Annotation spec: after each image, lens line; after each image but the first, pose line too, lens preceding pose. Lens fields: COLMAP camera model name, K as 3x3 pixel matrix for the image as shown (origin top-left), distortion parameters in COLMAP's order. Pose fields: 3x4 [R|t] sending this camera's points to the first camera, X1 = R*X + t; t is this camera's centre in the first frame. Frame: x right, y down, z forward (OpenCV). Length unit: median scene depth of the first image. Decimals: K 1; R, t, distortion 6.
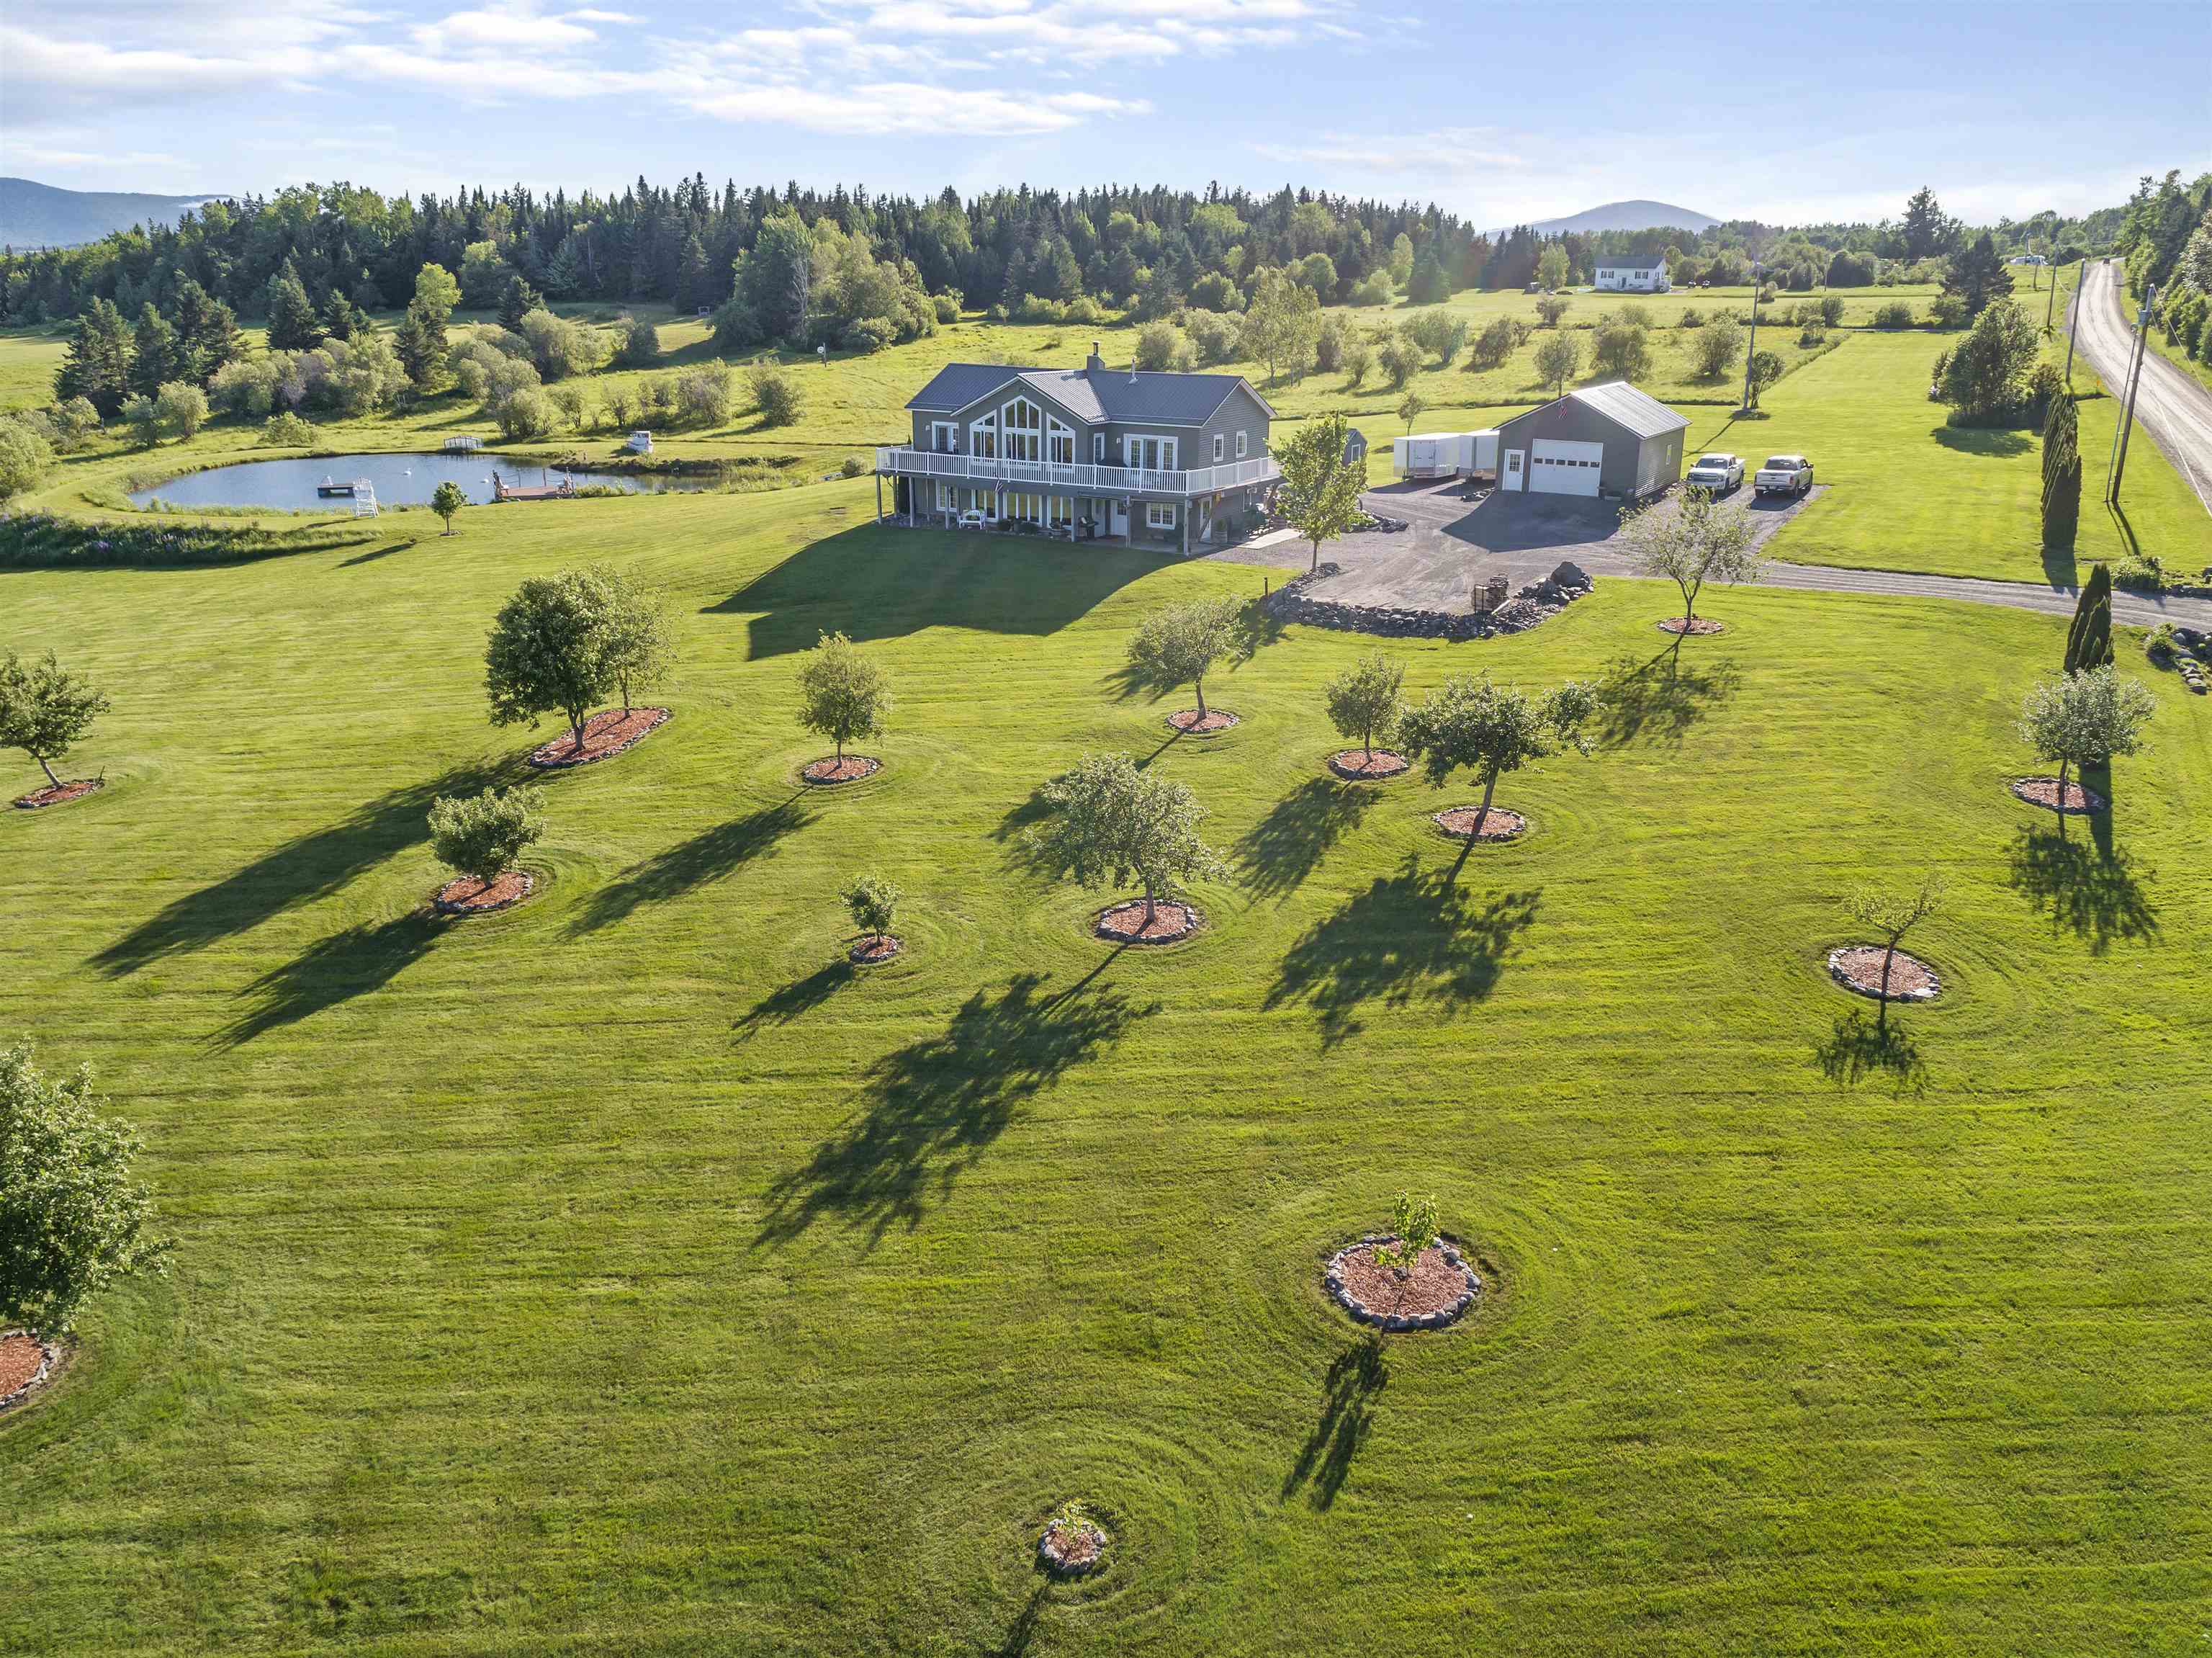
lens RADIAL K [[1664.7, 0, 1106.0], [0, 1664.7, 829.0], [0, 0, 1]] dist [-0.022236, 0.001649]
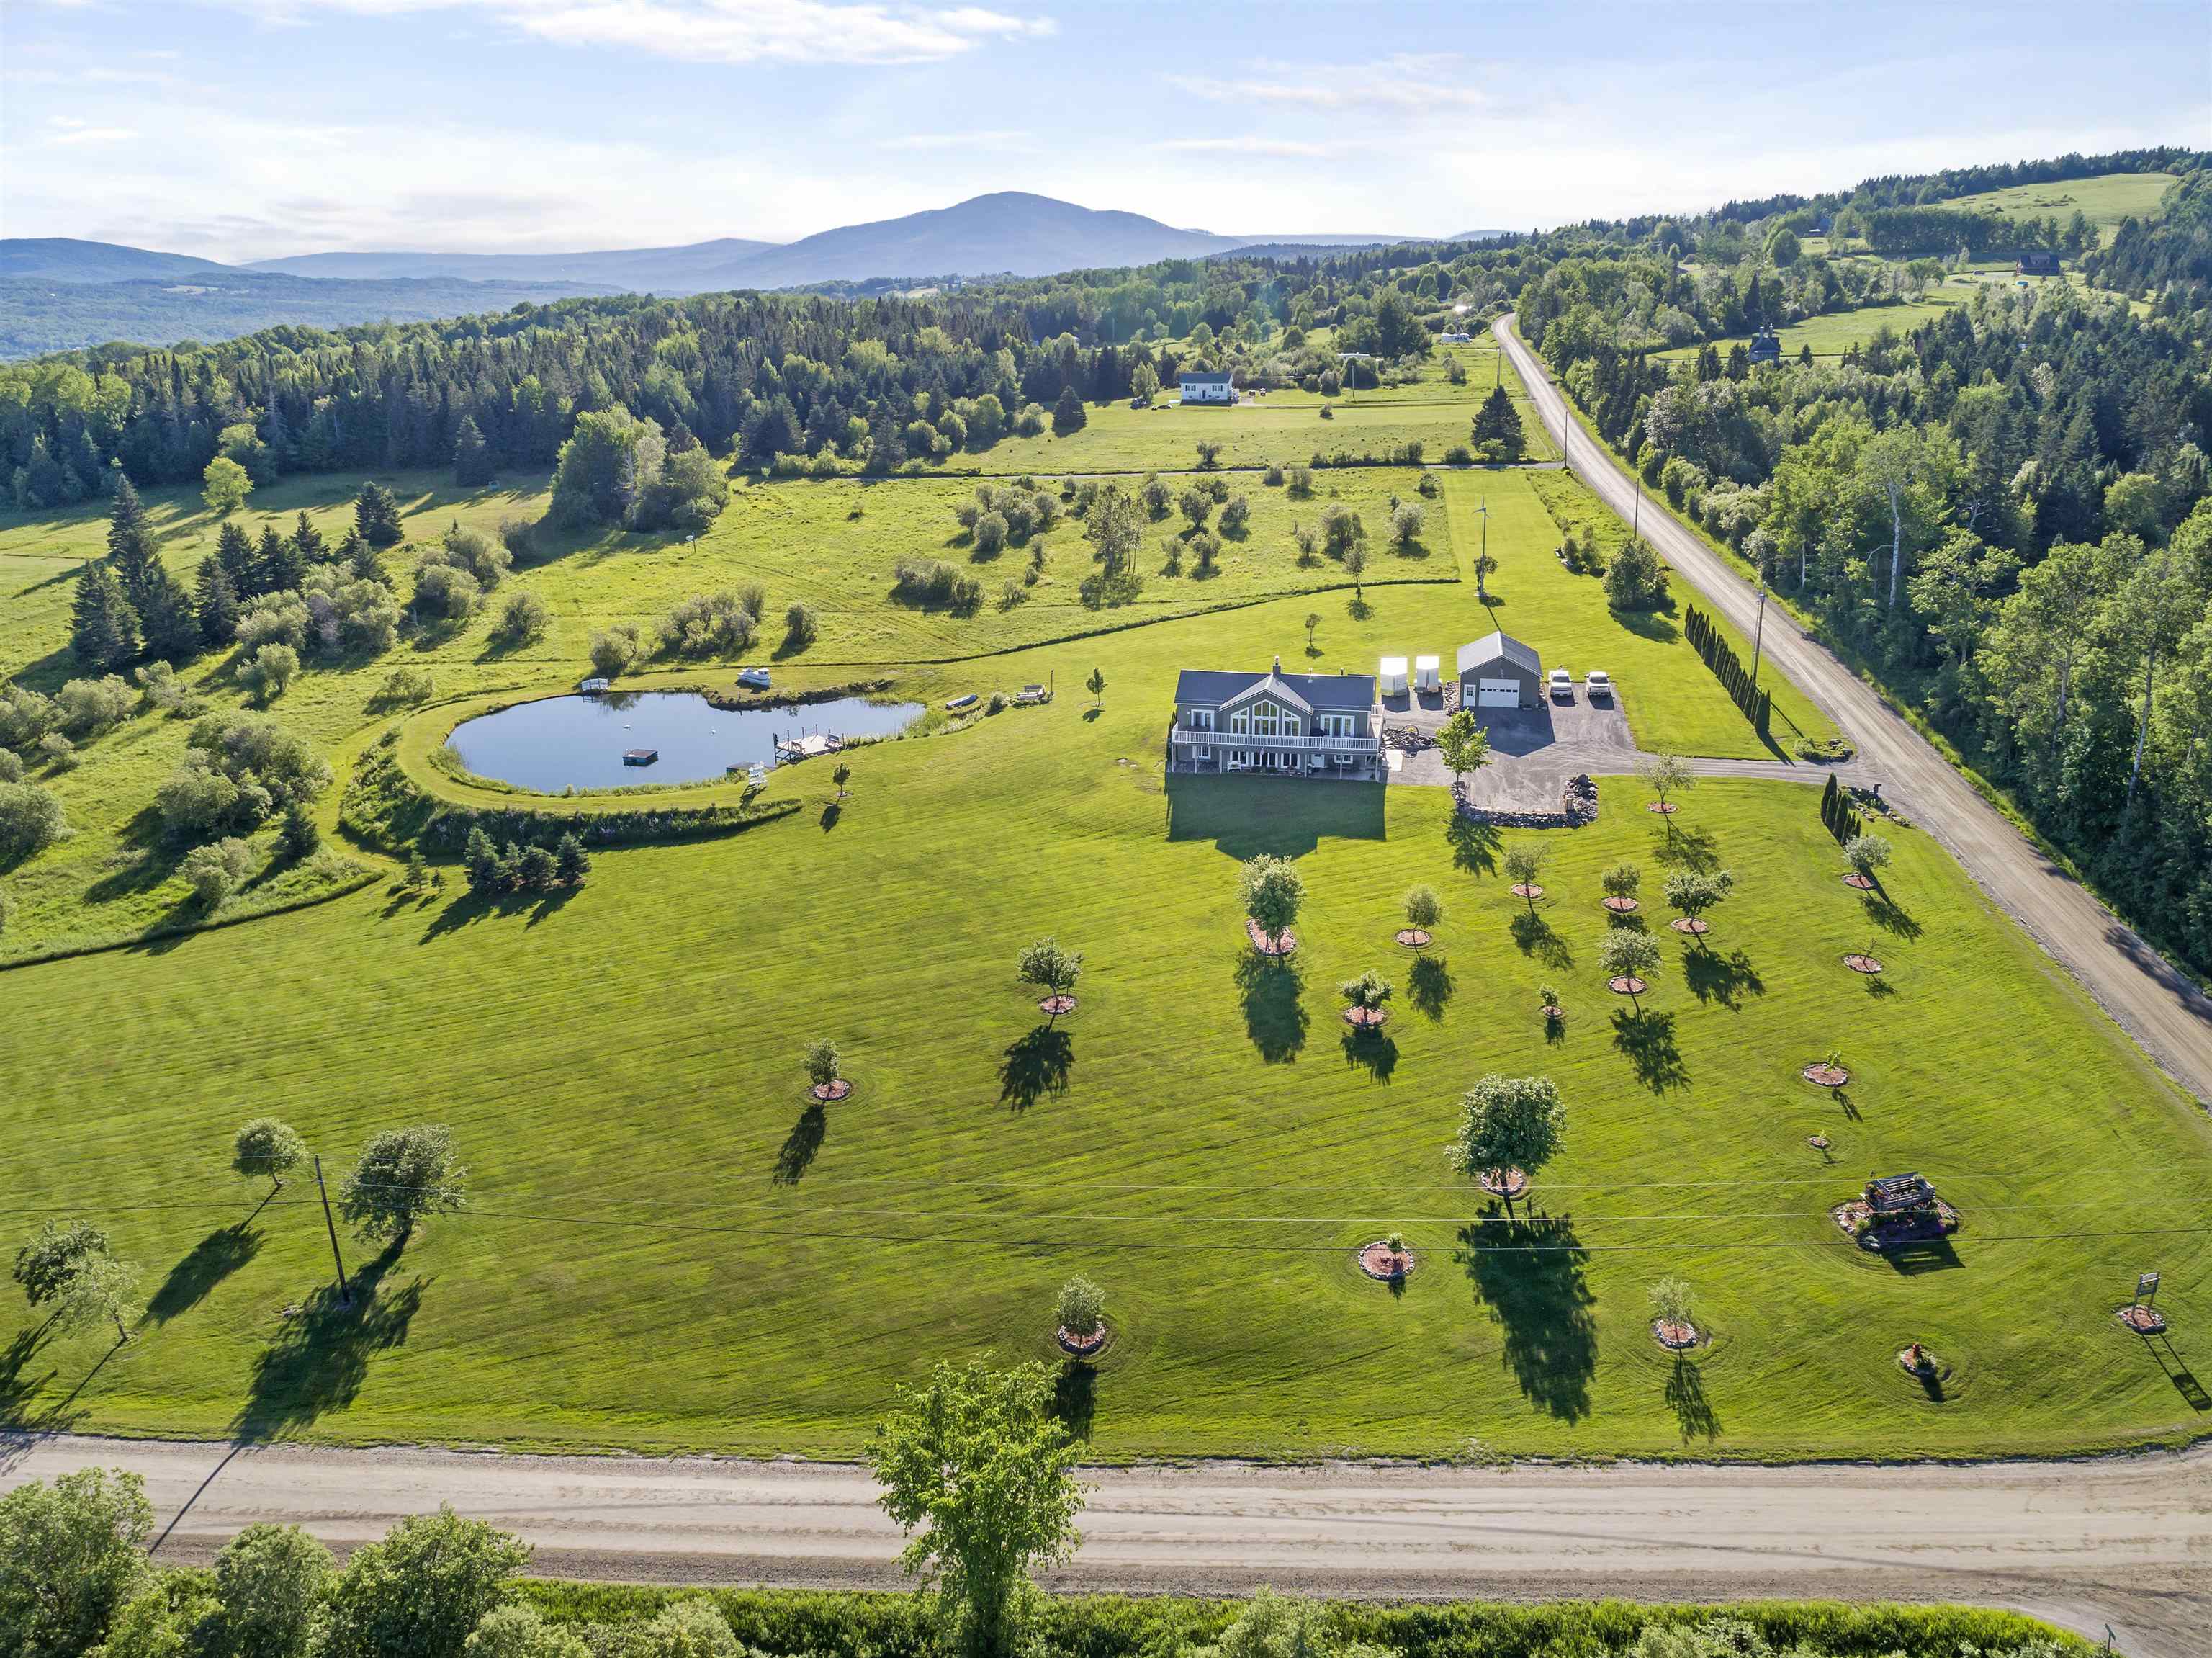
lens RADIAL K [[1664.7, 0, 1106.0], [0, 1664.7, 829.0], [0, 0, 1]] dist [-0.022236, 0.001649]
pose [[0.939875, -0.129898, 0.315850, -0.751199], [0.128467, 0.991387, 0.025445, -0.176653], [-0.316435, 0.016661, 0.948468, -0.616797]]
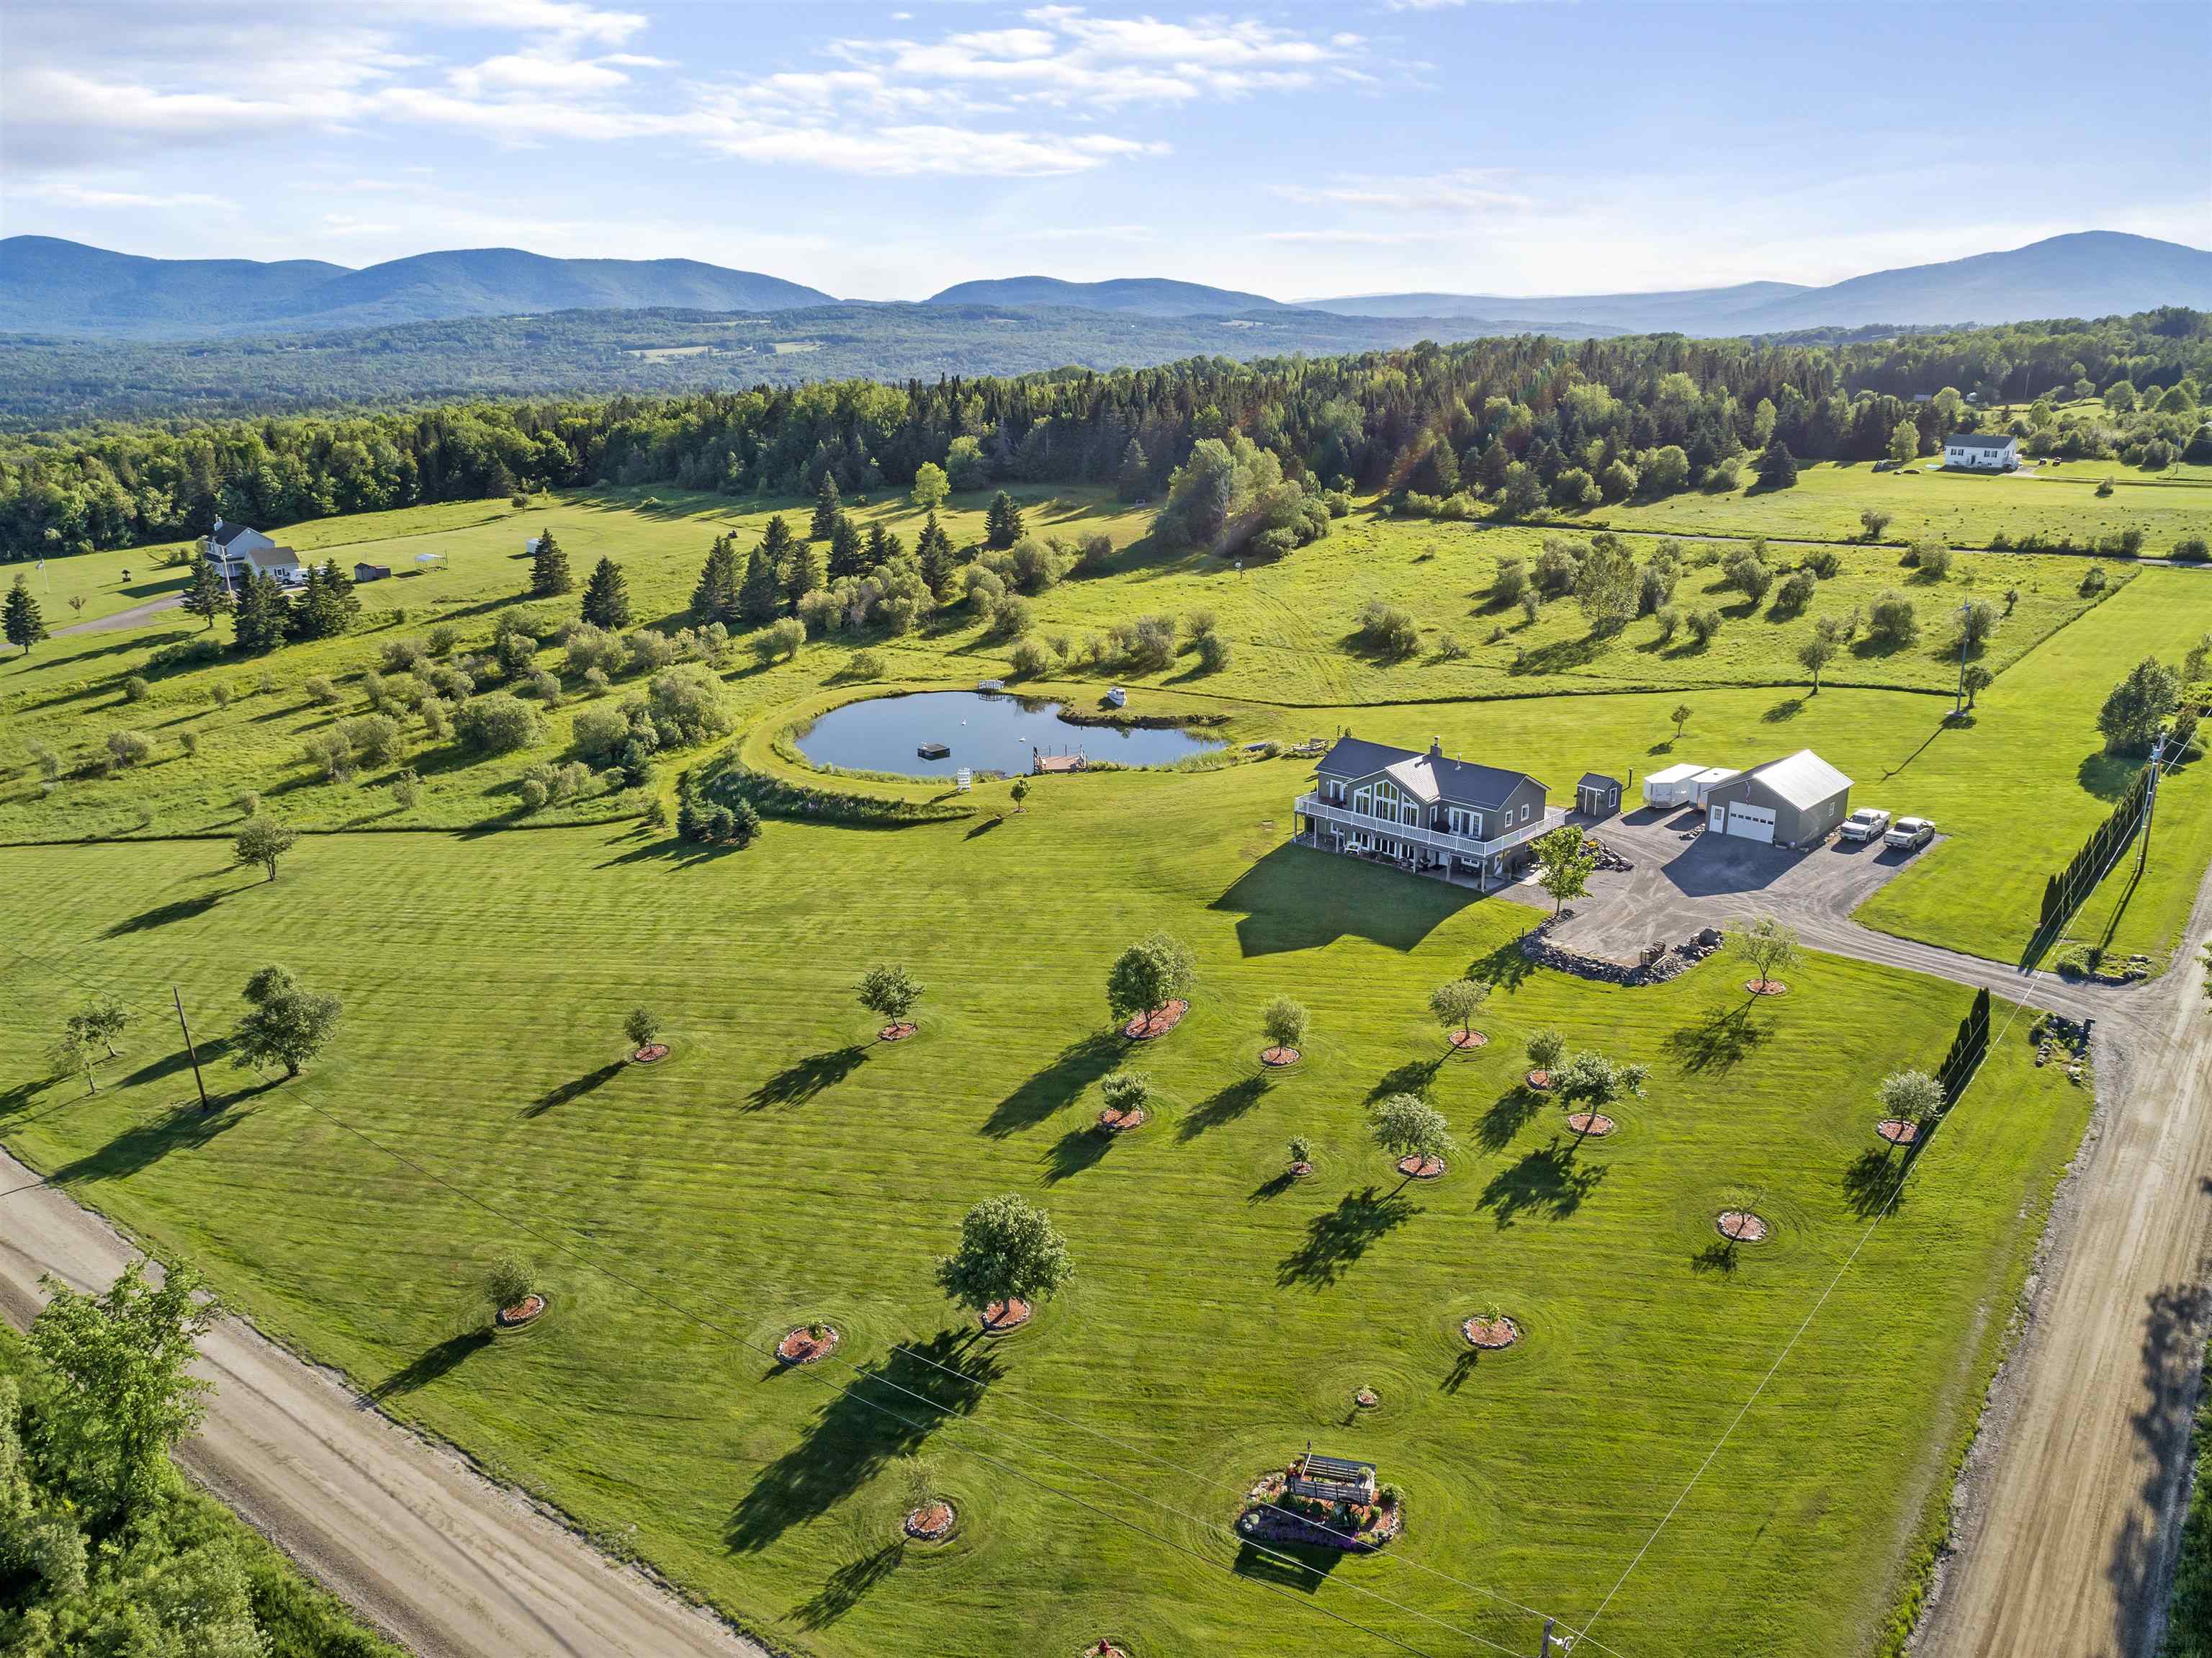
lens RADIAL K [[1682.3, 0, 1102.2], [0, 1682.3, 765.7], [0, 0, 1]] dist [-0.028315, 0.006043]
pose [[0.974290, 0.042751, -0.221203, 0.038711], [-0.056295, 0.996882, -0.055287, -0.156282], [0.218150, 0.066318, 0.973659, -0.626795]]
